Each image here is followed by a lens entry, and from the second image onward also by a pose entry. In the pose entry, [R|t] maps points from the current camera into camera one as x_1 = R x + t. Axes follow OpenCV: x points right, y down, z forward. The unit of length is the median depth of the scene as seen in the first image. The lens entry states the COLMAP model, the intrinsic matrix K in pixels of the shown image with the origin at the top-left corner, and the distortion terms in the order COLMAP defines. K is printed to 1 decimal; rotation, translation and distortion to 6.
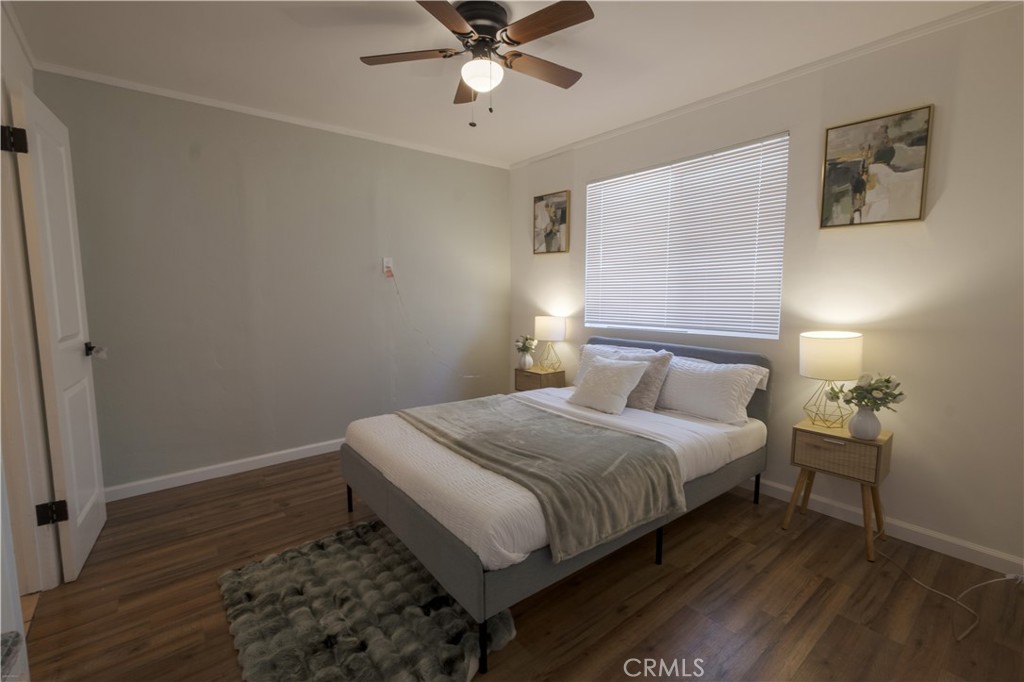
lens RADIAL K [[447.8, 0, 501.0], [0, 447.8, 336.7], [0, 0, 1]] dist [-0.003083, -0.000526]
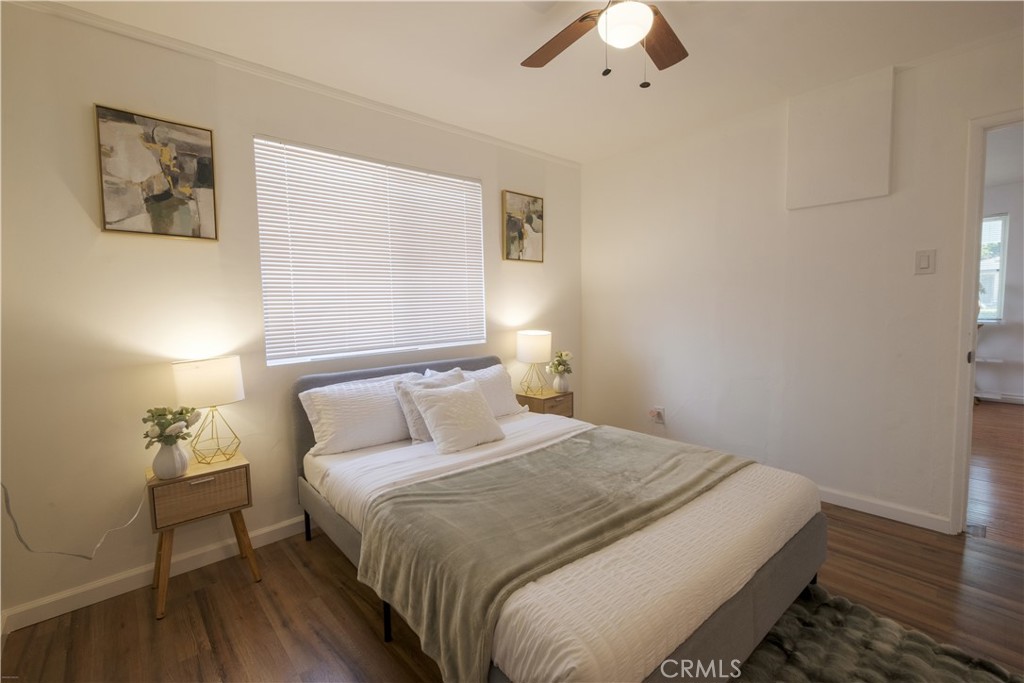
lens RADIAL K [[456.0, 0, 509.3], [0, 456.0, 335.0], [0, 0, 1]] dist [-0.000983, -0.000193]
pose [[-0.066532, -0.071136, 0.995245, -0.663950], [0.116622, 0.990064, 0.078562, -0.109160], [-0.990945, 0.121294, -0.057575, 1.005246]]
